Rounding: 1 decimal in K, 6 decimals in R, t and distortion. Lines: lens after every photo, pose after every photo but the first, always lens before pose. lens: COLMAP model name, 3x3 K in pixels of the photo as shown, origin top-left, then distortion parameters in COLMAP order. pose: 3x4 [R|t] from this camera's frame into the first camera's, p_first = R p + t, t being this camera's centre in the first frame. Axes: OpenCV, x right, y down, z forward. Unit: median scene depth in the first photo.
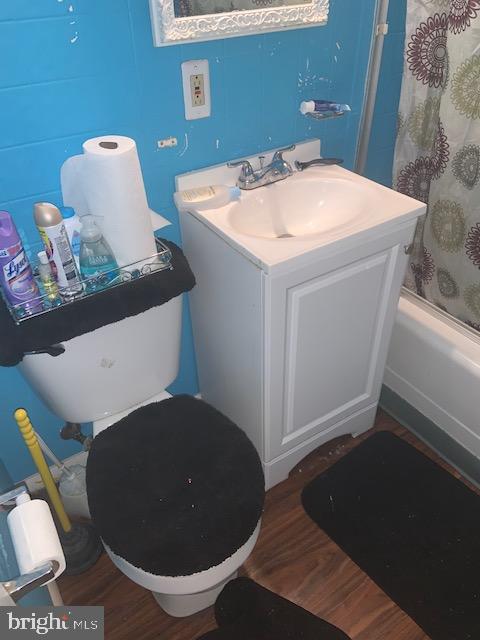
lens RADIAL K [[487.3, 0, 241.6], [0, 487.3, 309.5], [0, 0, 1]] dist [0.165757, -0.223173]
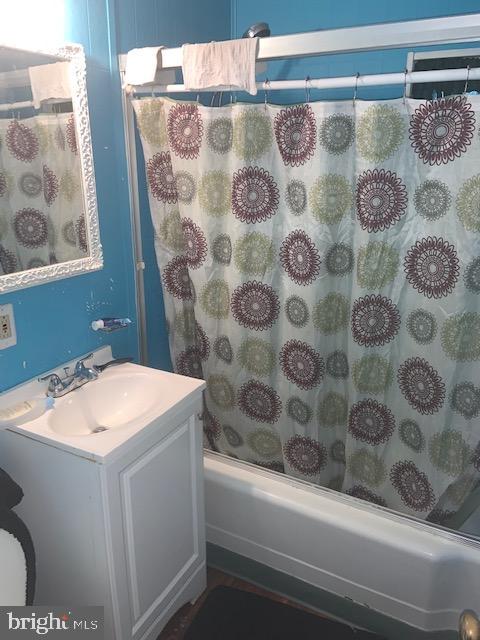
lens RADIAL K [[487.3, 0, 241.6], [0, 487.3, 309.5], [0, 0, 1]] dist [0.165757, -0.223173]
pose [[0.874935, -0.121670, 0.468706, -0.130951], [0.277611, 0.919096, -0.279632, 0.010538], [-0.396764, 0.374777, 0.837926, -0.209651]]
